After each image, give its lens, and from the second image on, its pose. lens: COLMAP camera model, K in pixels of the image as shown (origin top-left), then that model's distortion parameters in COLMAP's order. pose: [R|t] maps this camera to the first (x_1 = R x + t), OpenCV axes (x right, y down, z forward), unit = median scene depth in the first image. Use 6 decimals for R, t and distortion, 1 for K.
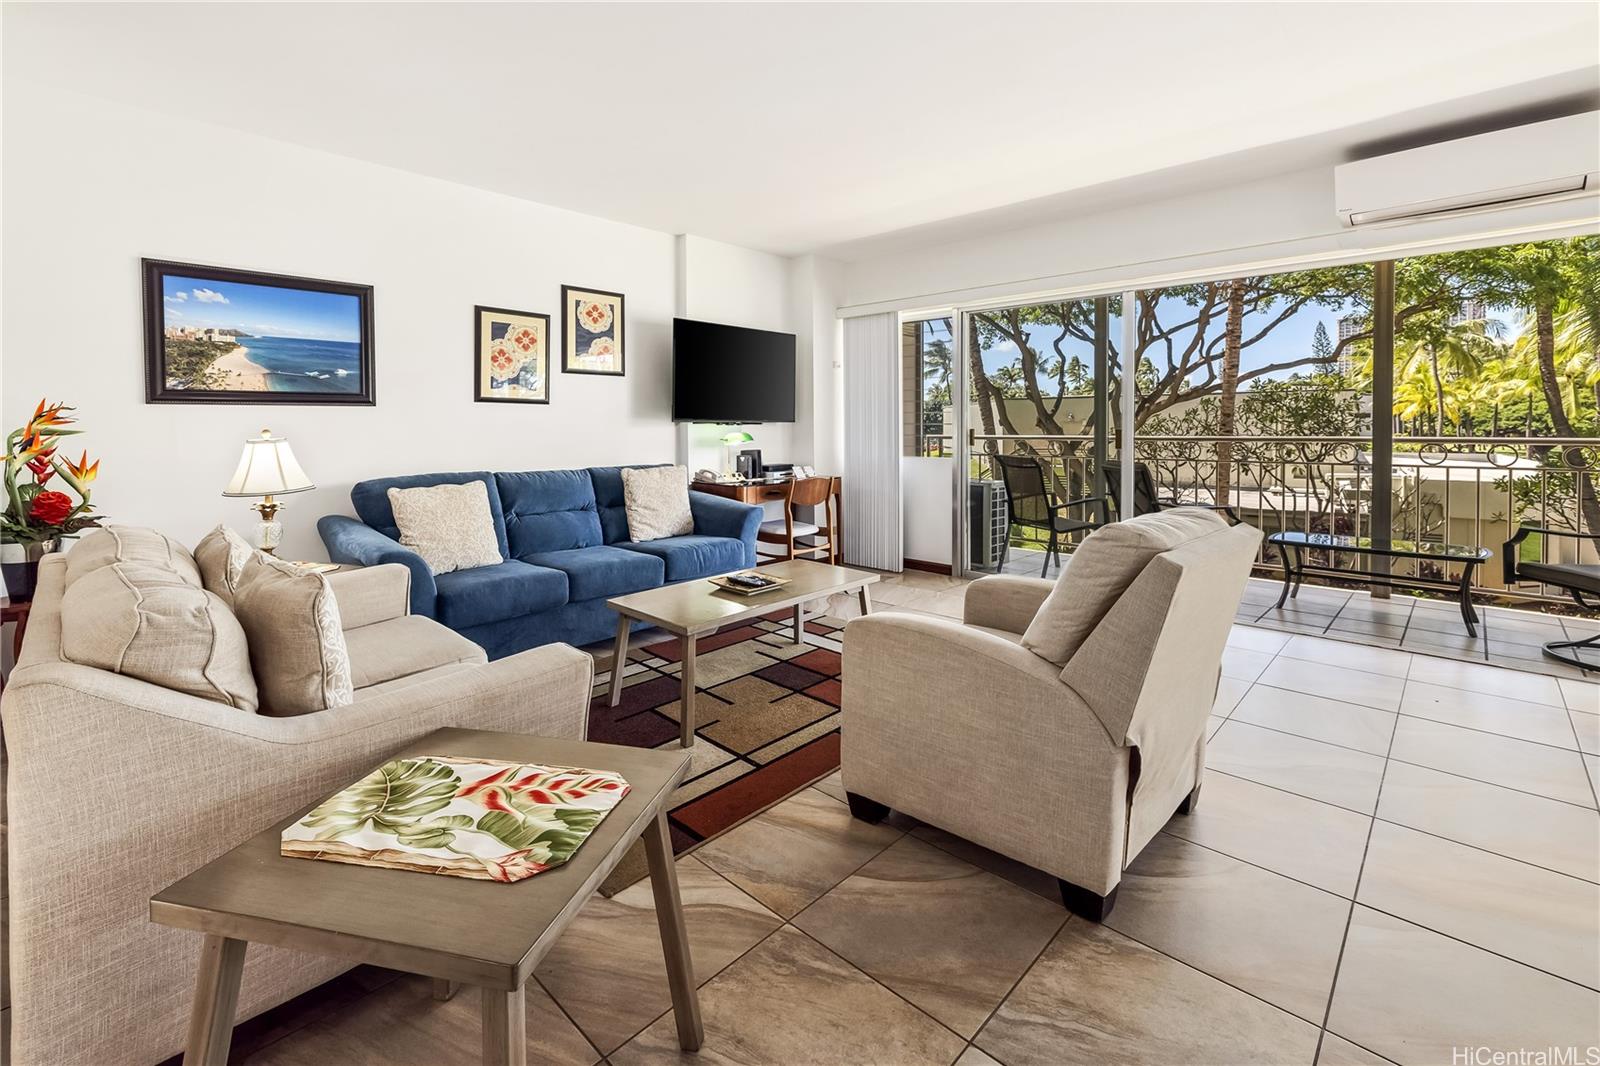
lens RADIAL K [[708.0, 0, 804.7], [0, 708.0, 425.4], [0, 0, 1]] dist [0.004527, 0.000604]
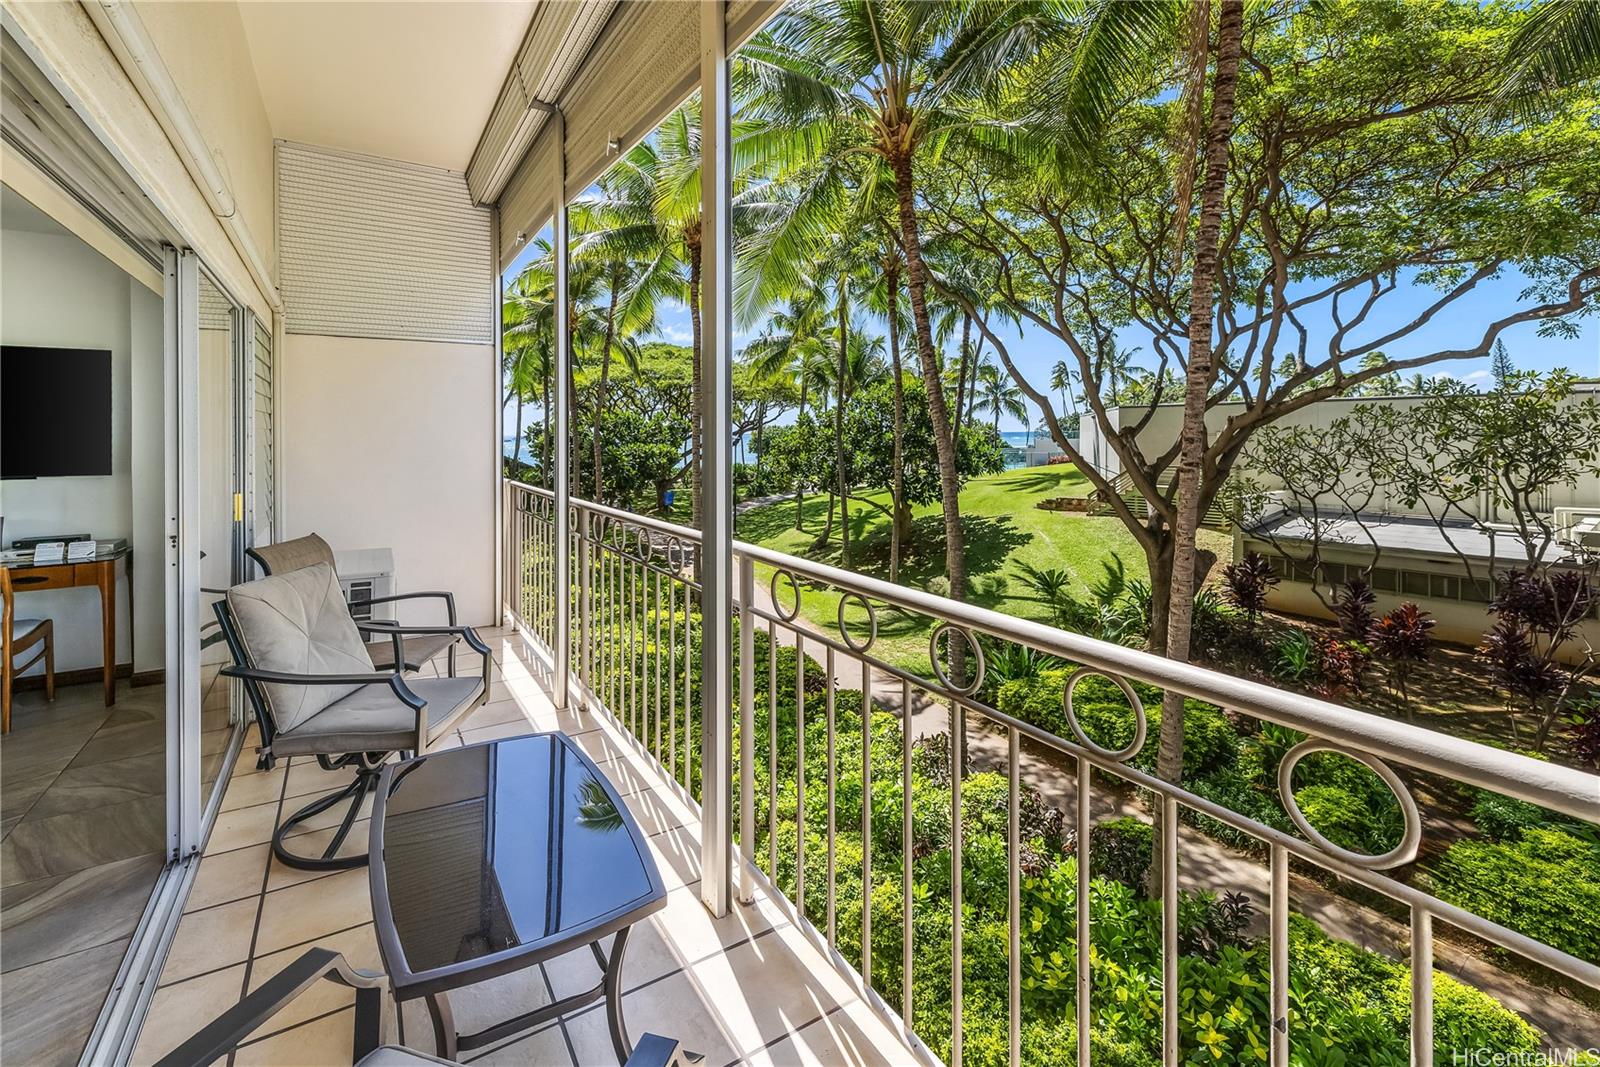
lens RADIAL K [[708.0, 0, 805.9], [0, 708.0, 438.0], [0, 0, 1]] dist [0.004527, 0.000604]
pose [[0.969345, 0.000058, -0.245705, 1.044052], [0.001716, 0.999974, 0.007007, -0.056967], [0.245699, -0.007214, 0.969319, 0.626390]]
